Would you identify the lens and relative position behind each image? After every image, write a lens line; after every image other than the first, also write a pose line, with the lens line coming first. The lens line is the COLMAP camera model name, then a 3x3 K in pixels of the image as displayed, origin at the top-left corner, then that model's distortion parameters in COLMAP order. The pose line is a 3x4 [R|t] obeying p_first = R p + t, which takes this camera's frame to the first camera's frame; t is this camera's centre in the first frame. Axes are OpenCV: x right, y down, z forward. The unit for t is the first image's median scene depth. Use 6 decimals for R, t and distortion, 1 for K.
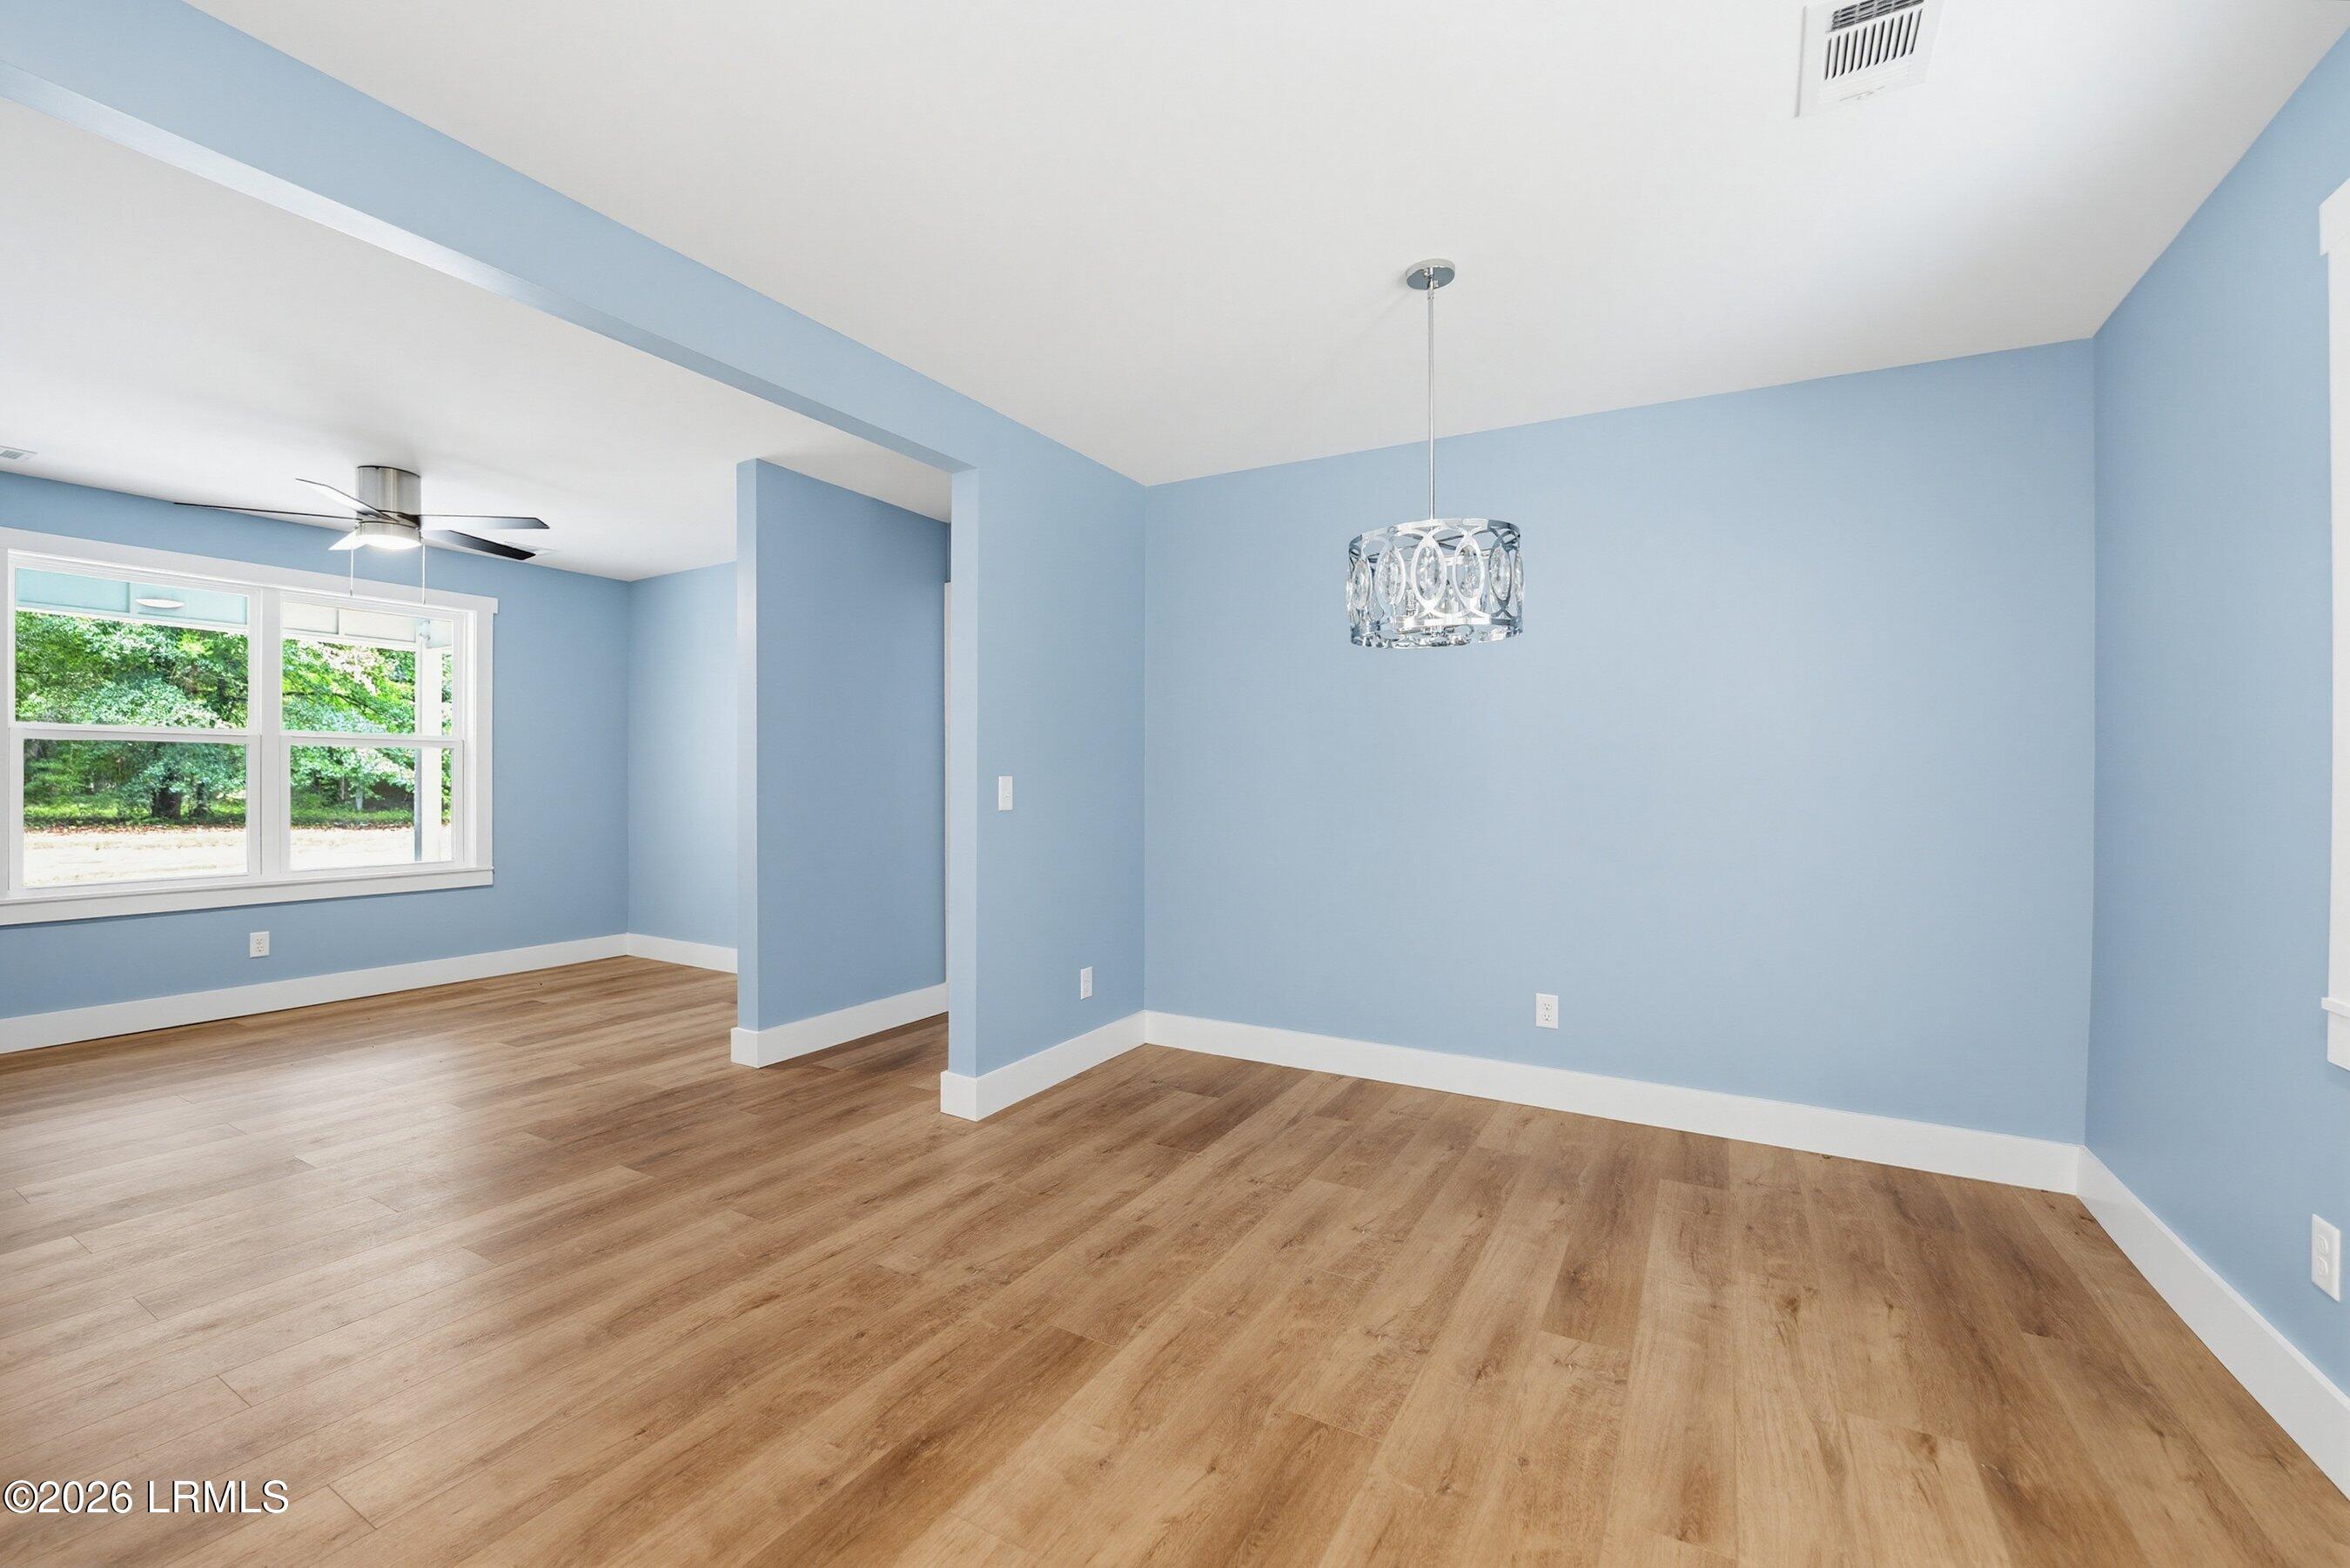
lens RADIAL K [[975.7, 0, 1161.9], [0, 975.7, 780.9], [0, 0, 1]] dist [-0.023385, 0.000214]
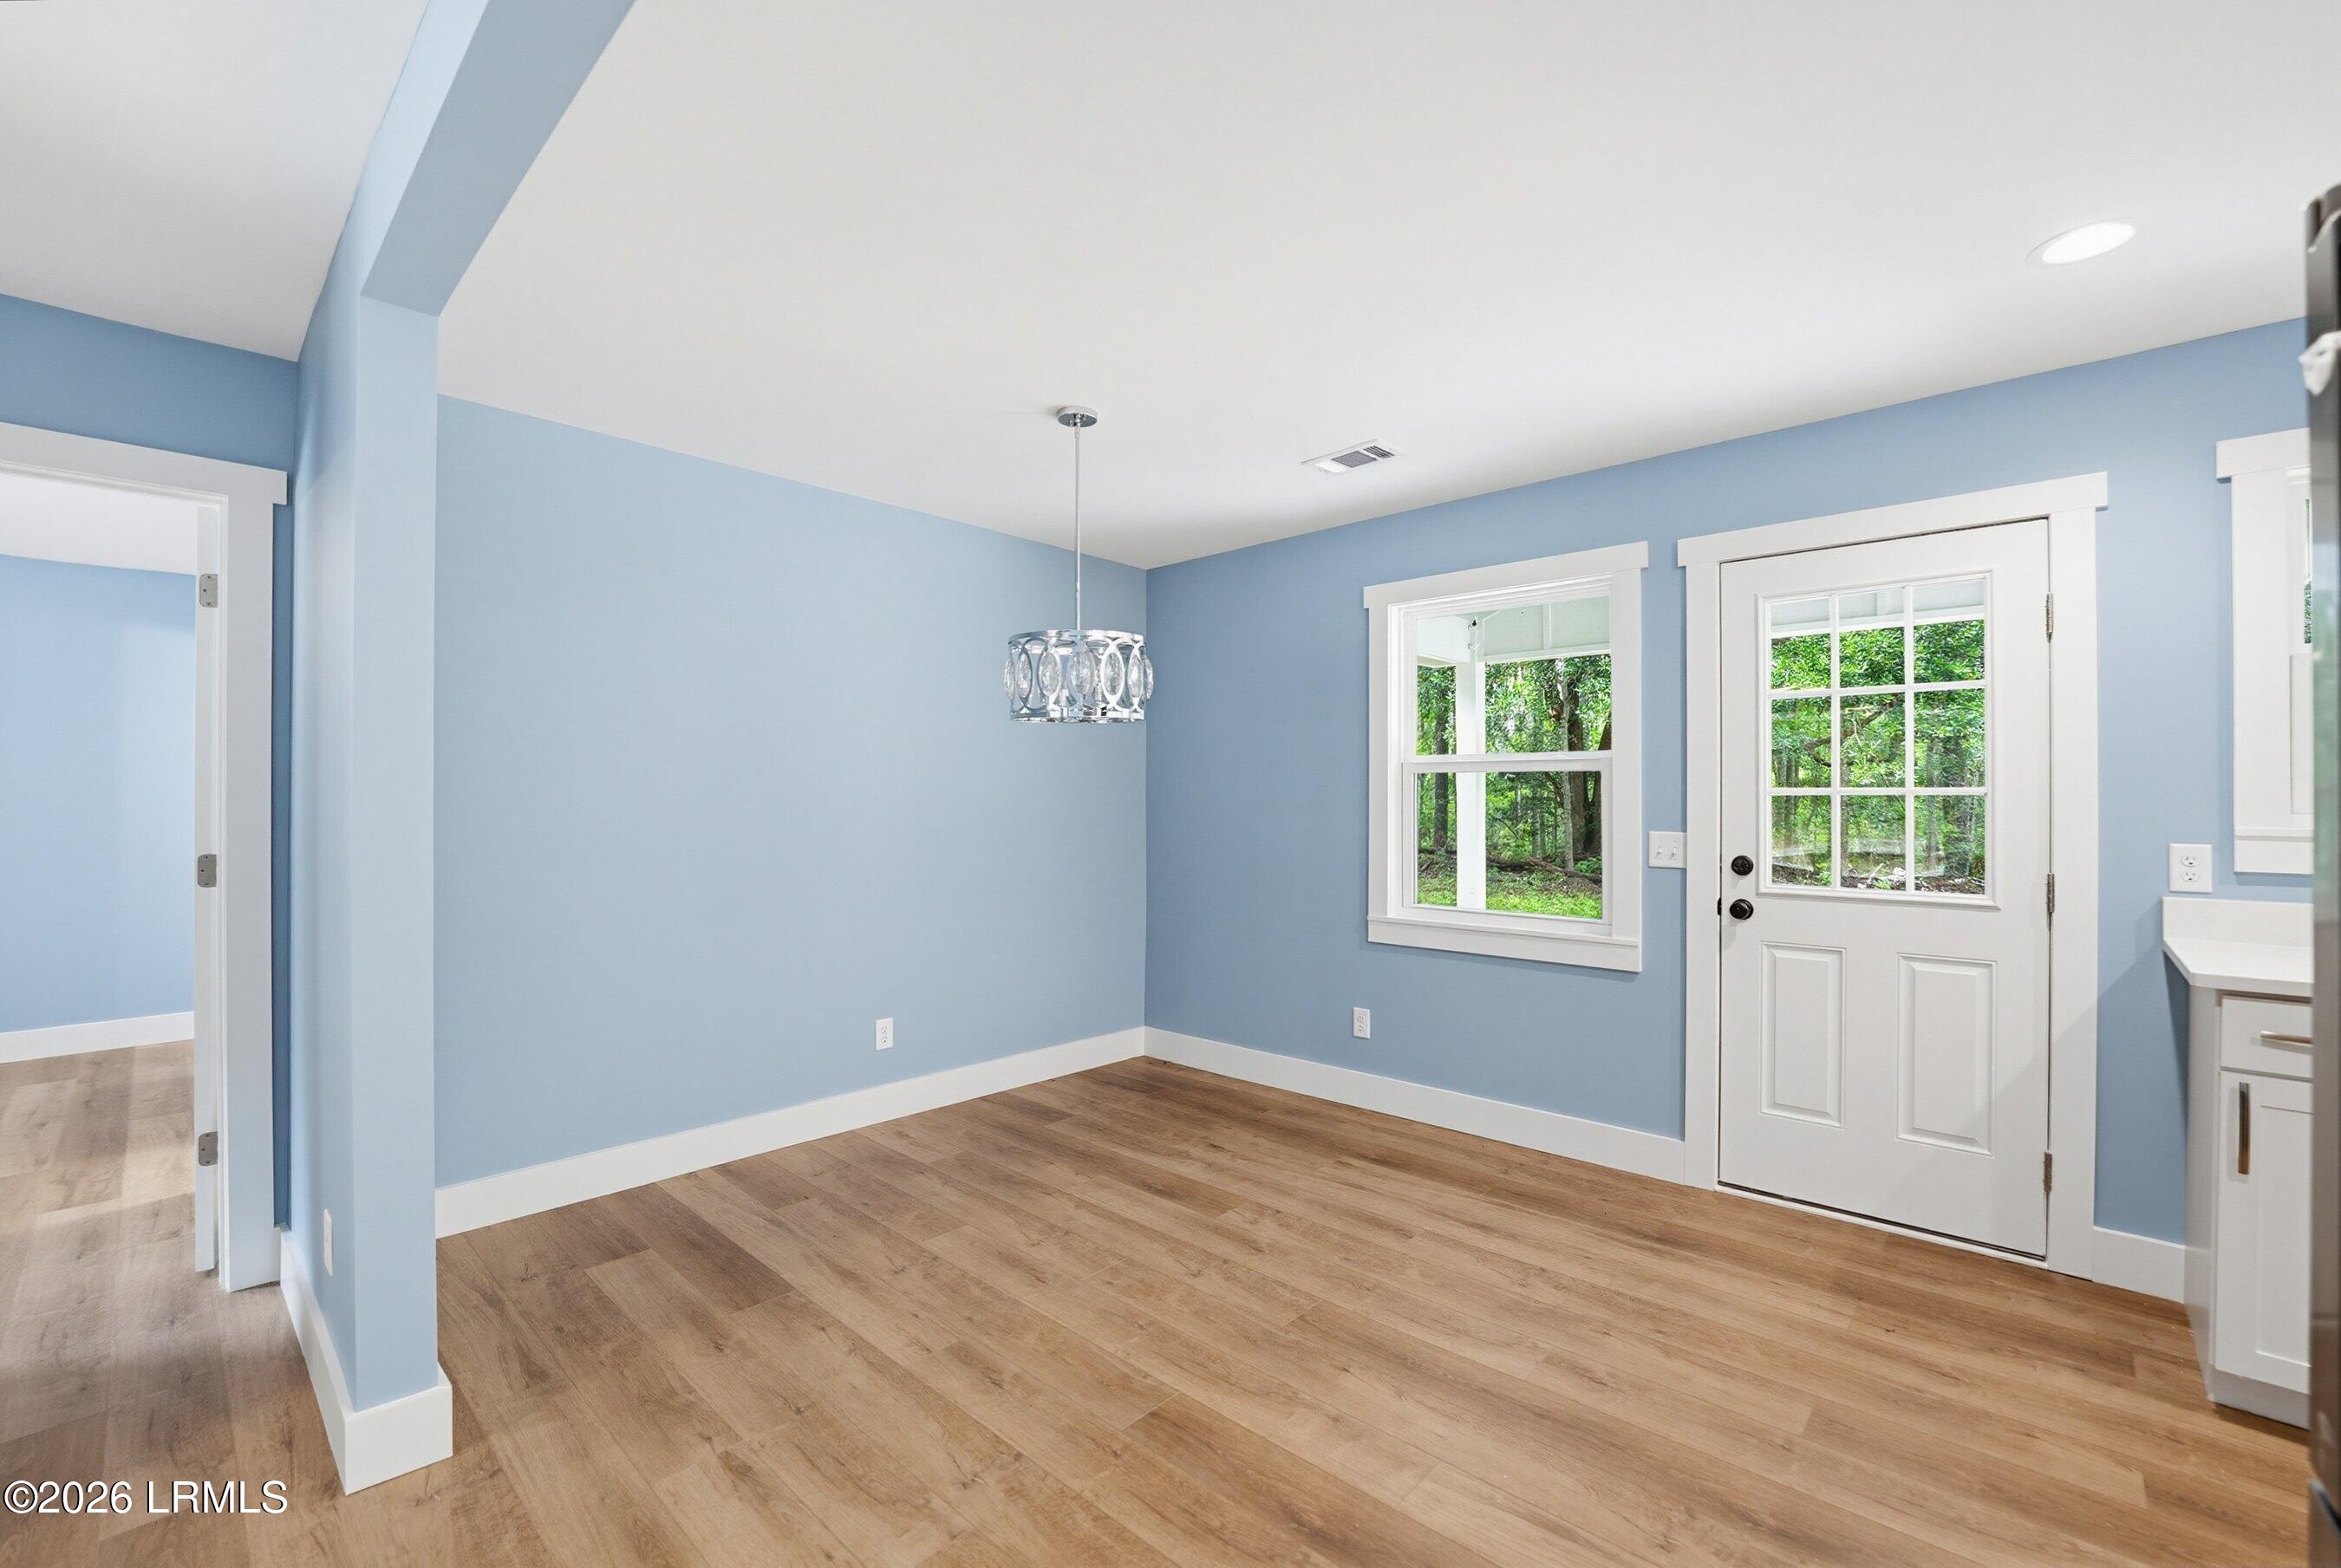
lens RADIAL K [[972.0, 0, 1157.5], [0, 972.0, 780.9], [0, 0, 1]] dist [-0.023385, 0.000214]
pose [[0.233522, 0.009569, 0.972305, -0.793869], [0.002281, 0.999943, -0.010389, -0.050324], [-0.972349, 0.004644, 0.233487, 0.572165]]
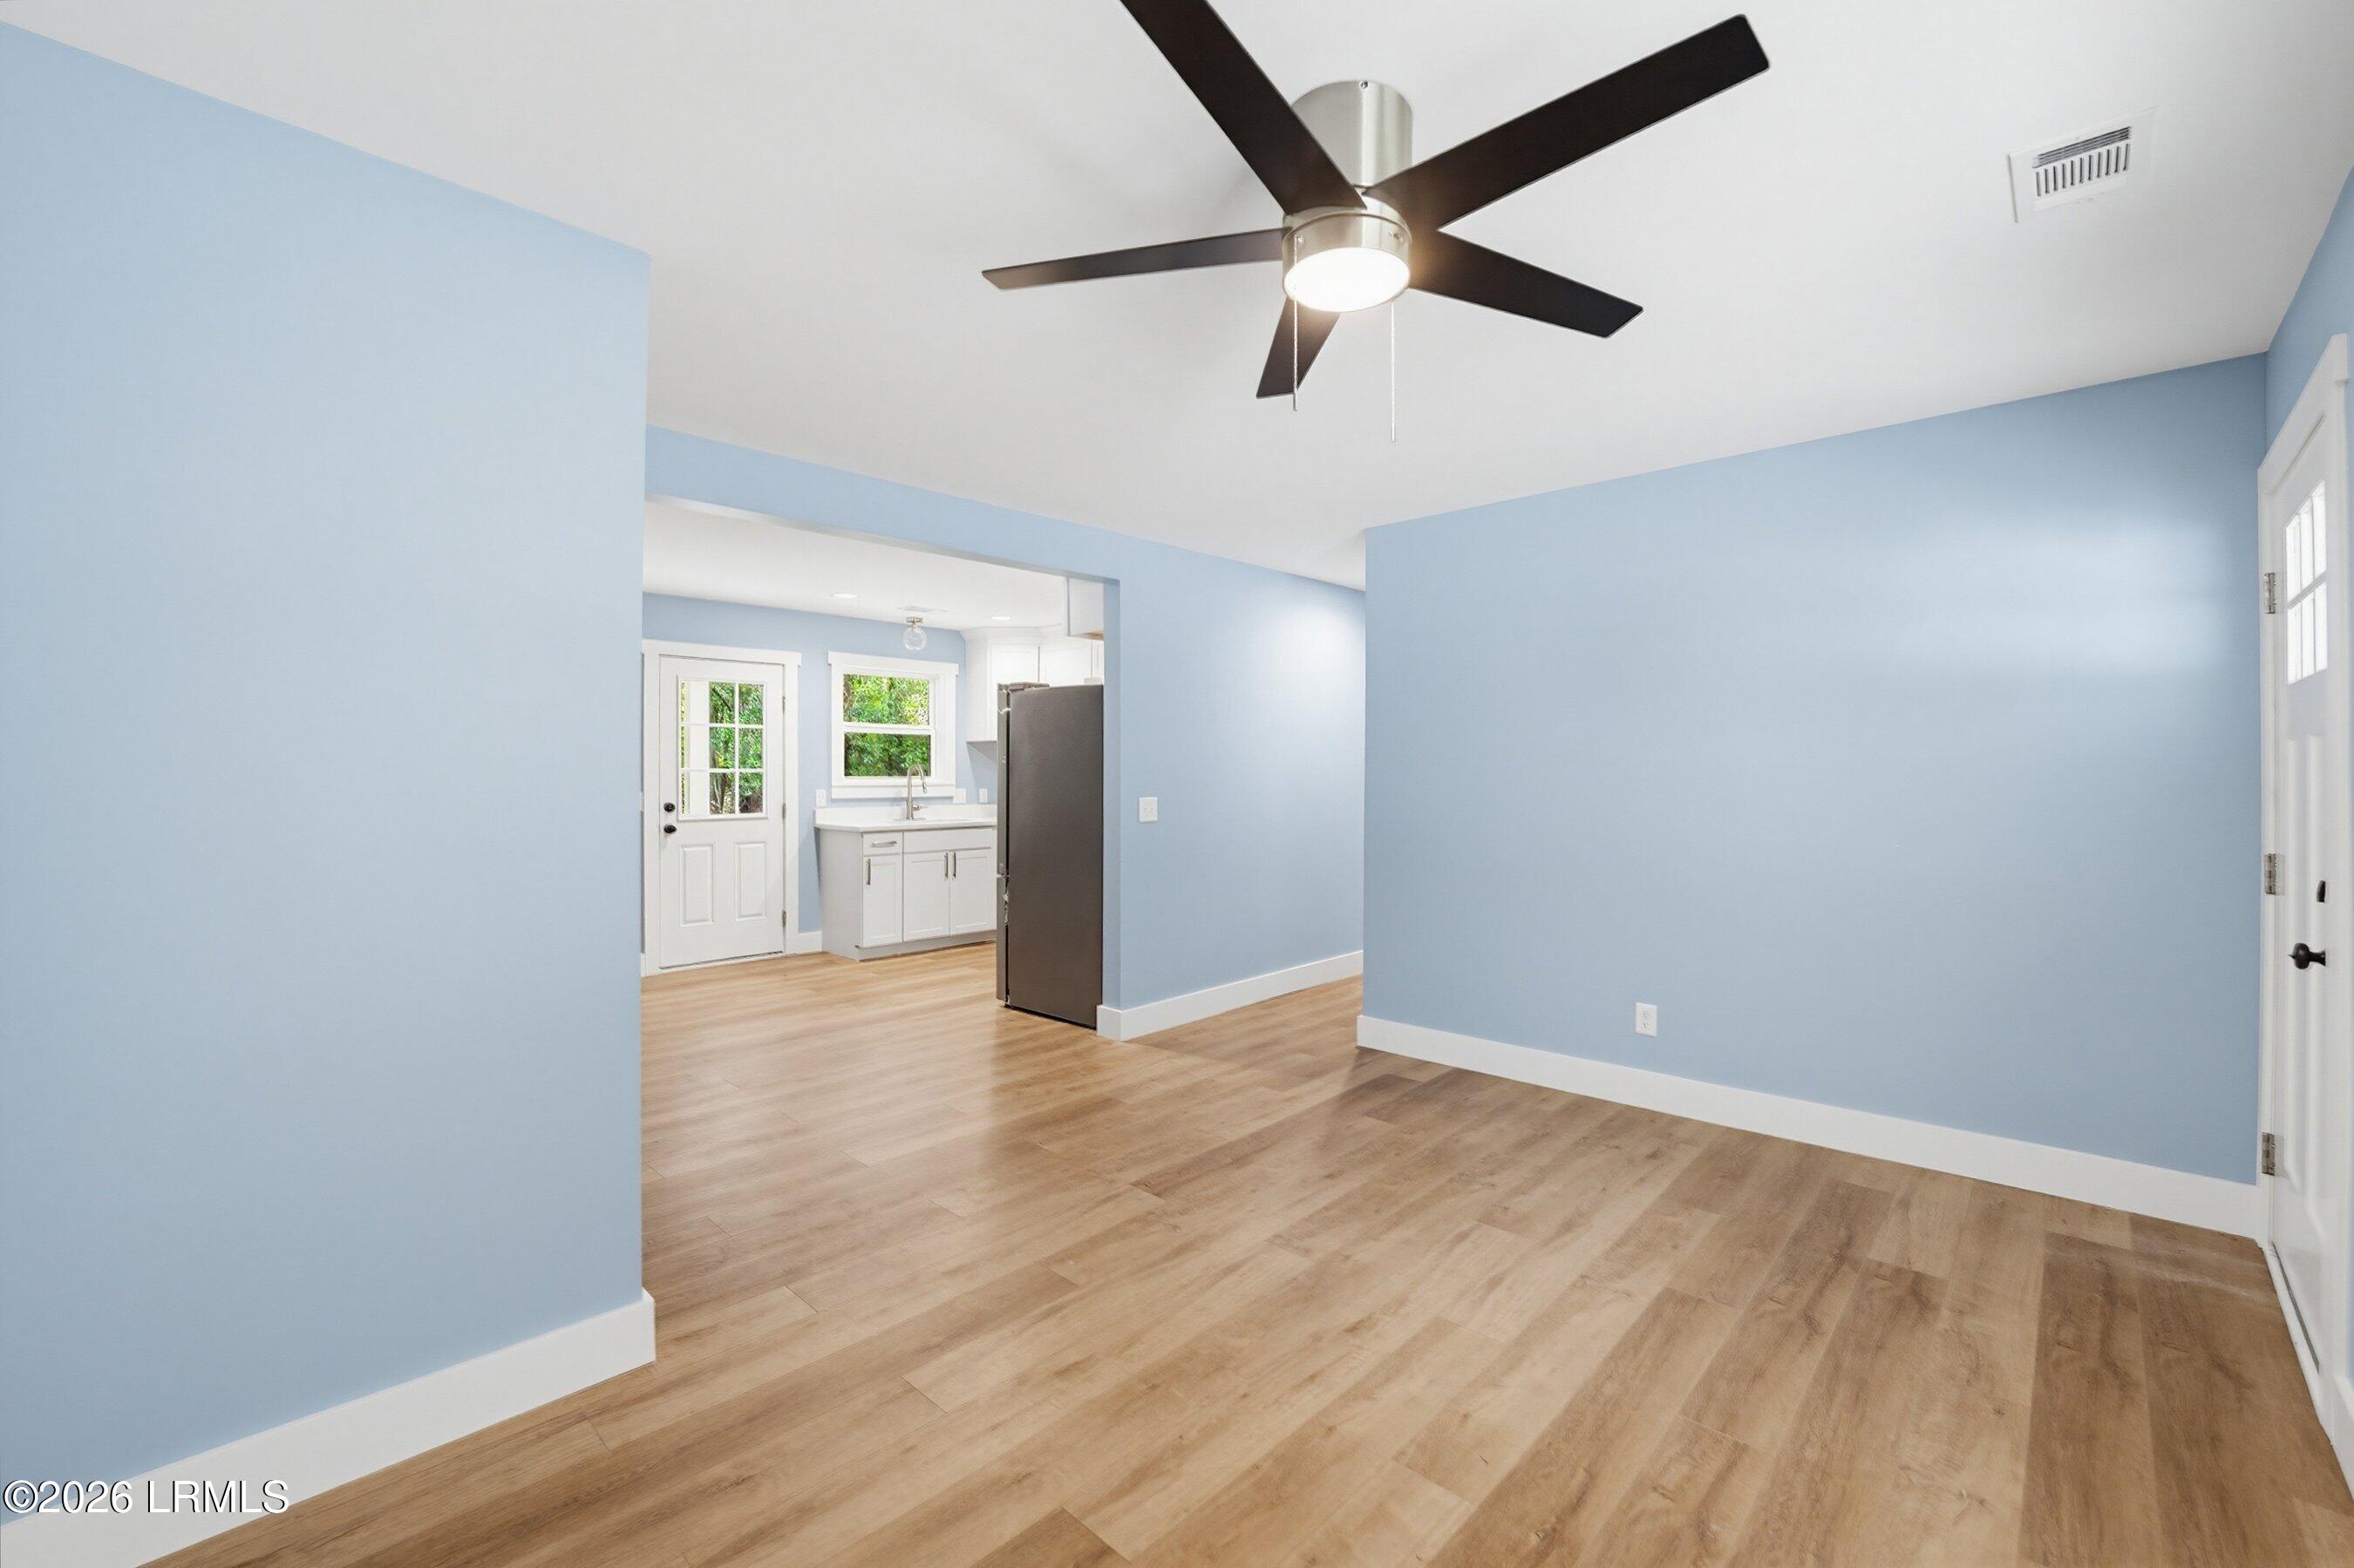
lens RADIAL K [[977.4, 0, 1163.9], [0, 977.4, 780.9], [0, 0, 1]] dist [-0.023385, 0.000214]
pose [[-0.969531, -0.007023, 0.244869, -1.239612], [-0.004495, 0.999931, 0.010882, -0.054443], [-0.244928, 0.009450, -0.969495, 2.150164]]
